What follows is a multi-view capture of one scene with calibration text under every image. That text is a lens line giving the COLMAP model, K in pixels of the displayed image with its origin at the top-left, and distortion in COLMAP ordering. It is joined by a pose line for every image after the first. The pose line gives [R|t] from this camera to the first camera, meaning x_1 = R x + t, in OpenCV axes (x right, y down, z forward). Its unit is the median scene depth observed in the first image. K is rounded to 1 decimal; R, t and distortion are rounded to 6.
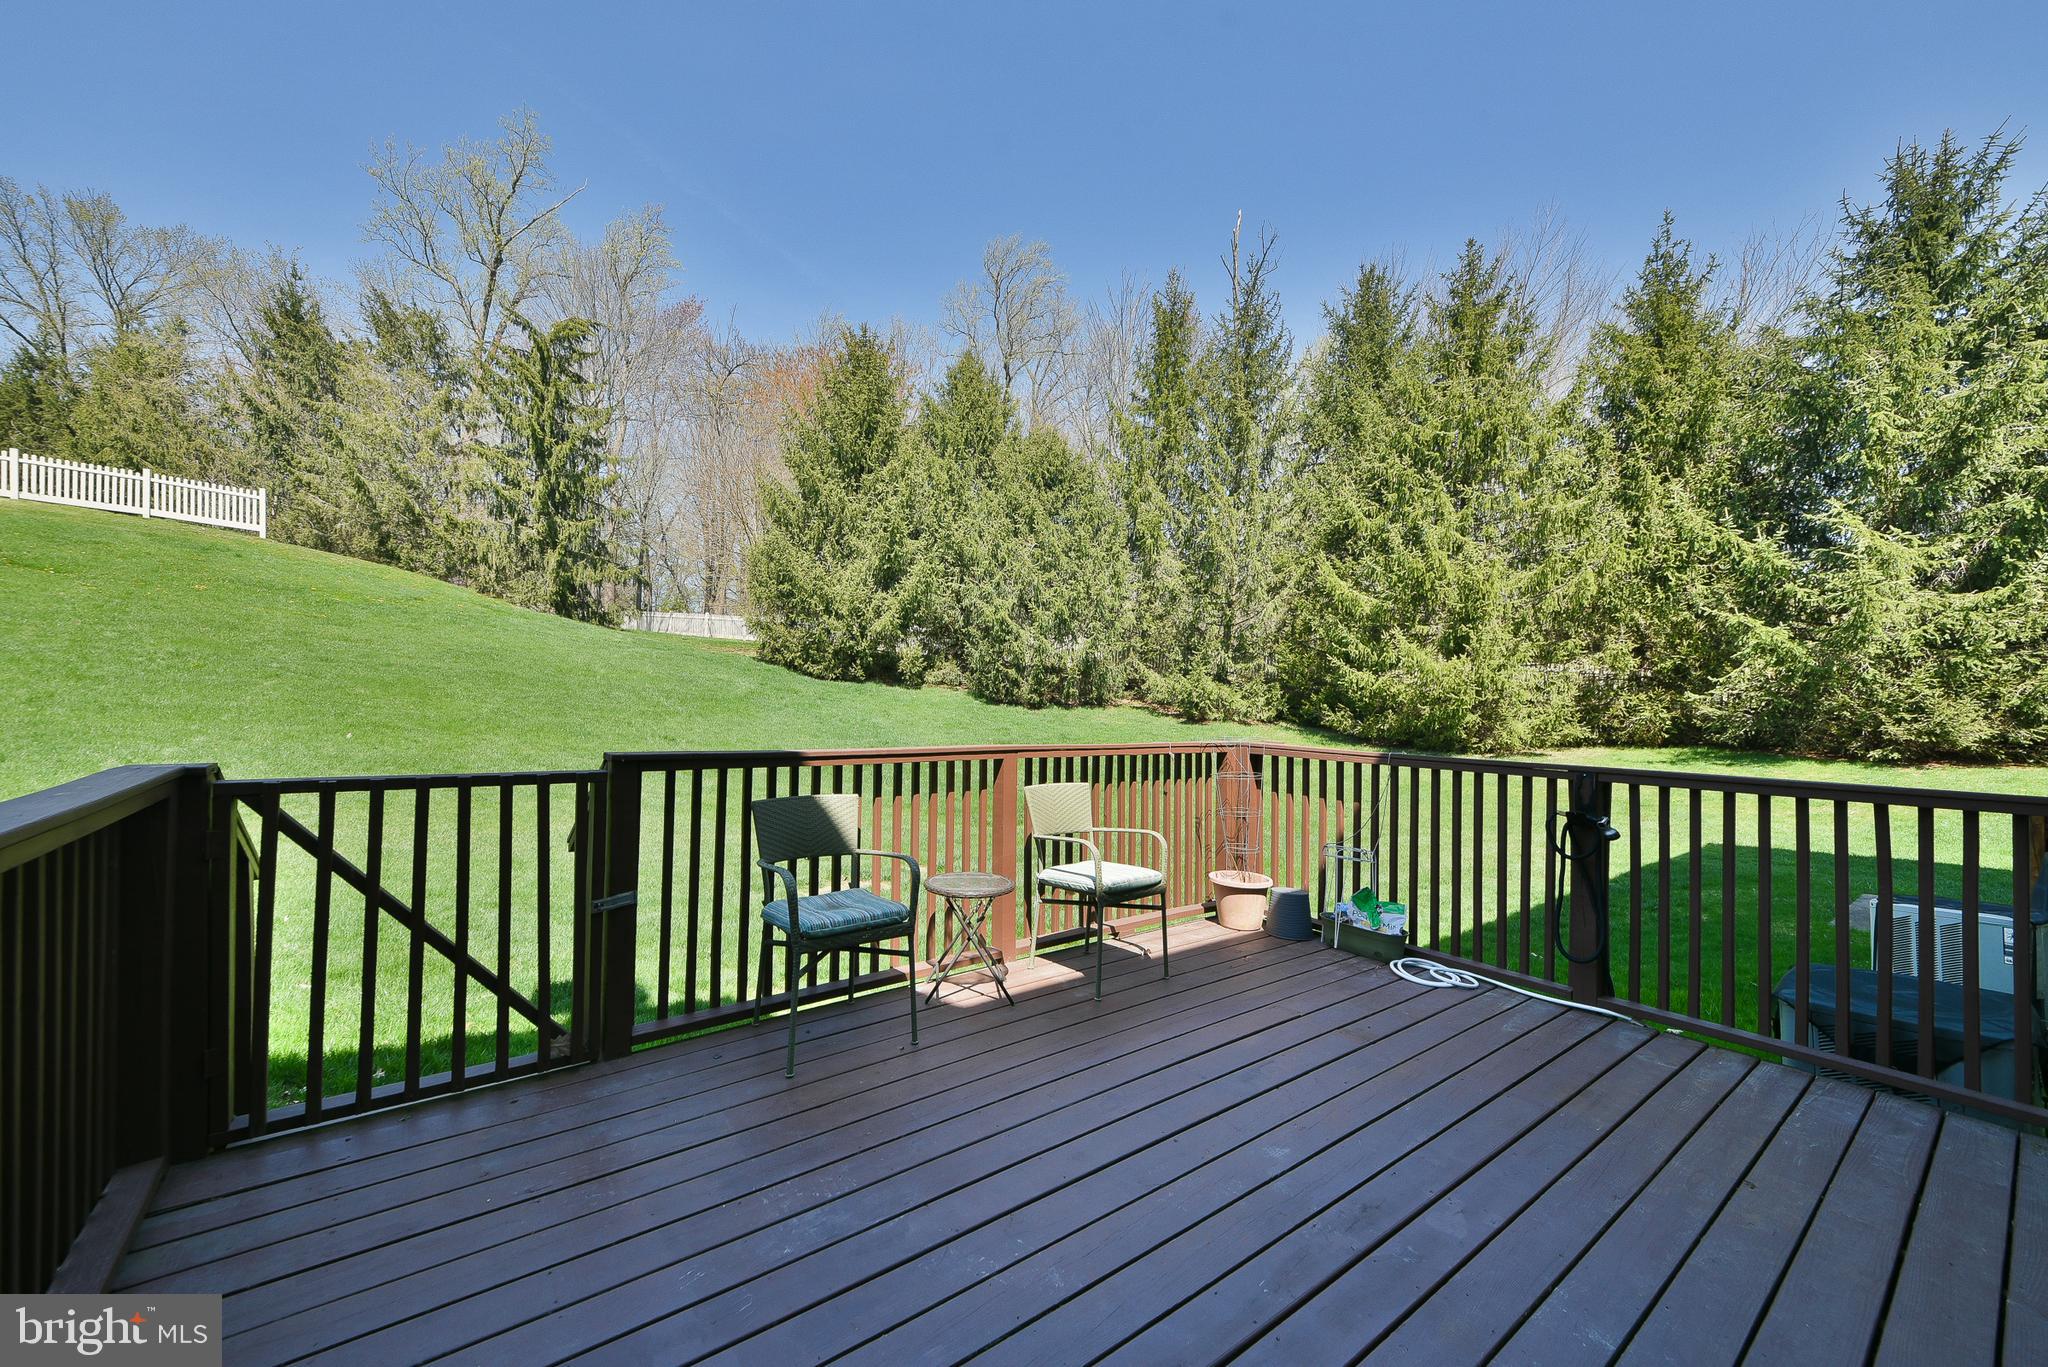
lens RADIAL K [[803.9, 0, 1027.2], [0, 803.9, 651.2], [0, 0, 1]] dist [0.000513, 0.000328]
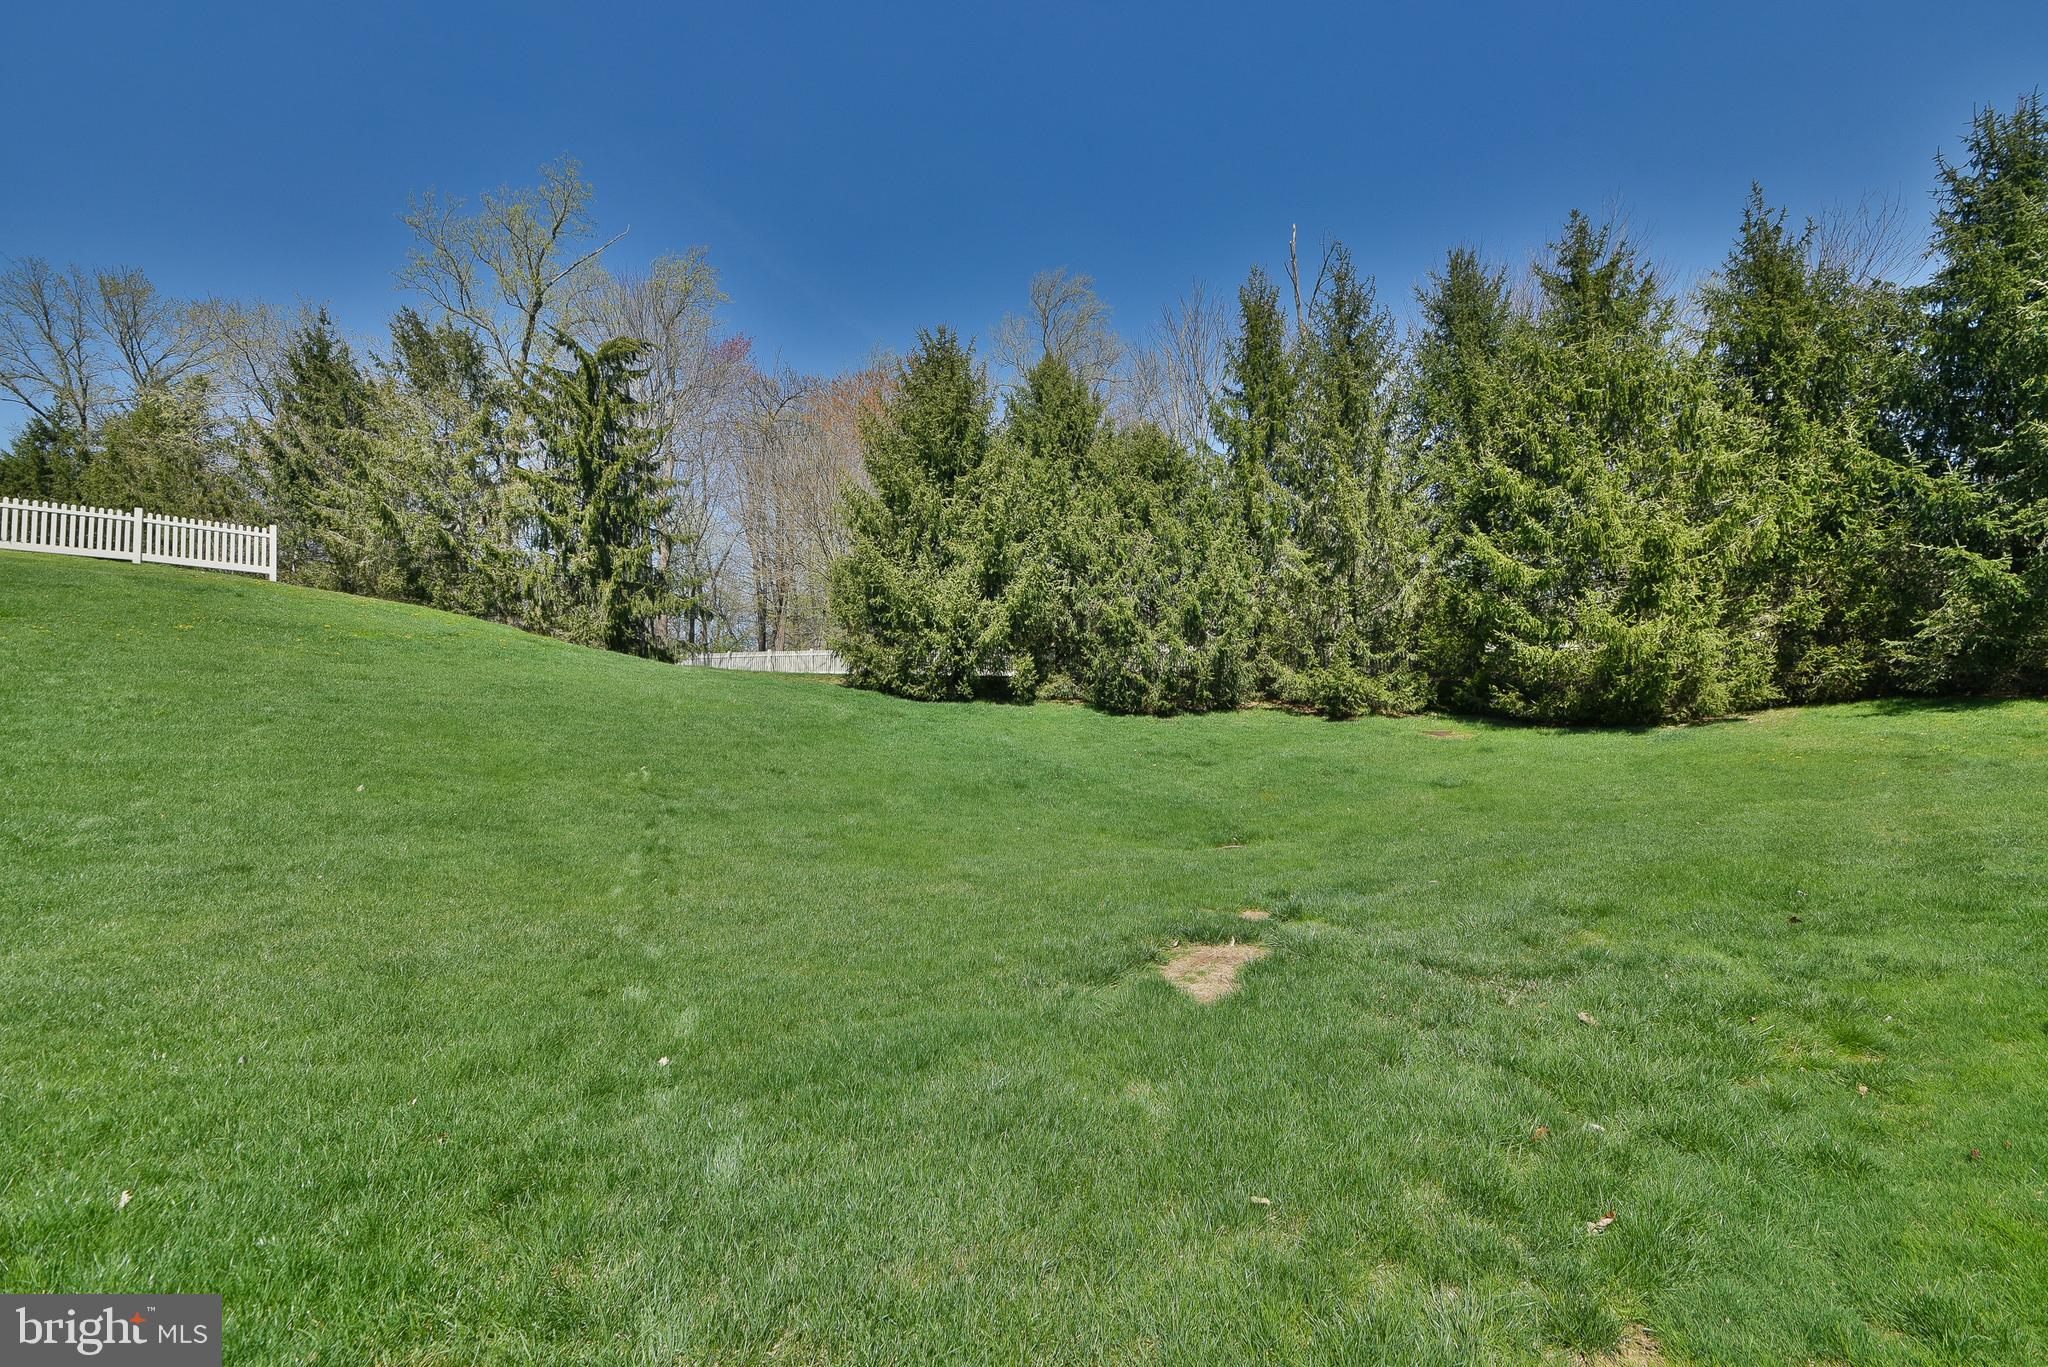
lens RADIAL K [[710.9, 0, 1074.0], [0, 710.9, 652.7], [0, 0, 1]] dist [-0.036900, 0.003601]
pose [[0.994530, -0.061777, 0.084227, -0.152179], [0.066867, 0.996016, -0.059007, 0.038669], [-0.080246, 0.064316, 0.994698, 0.201426]]
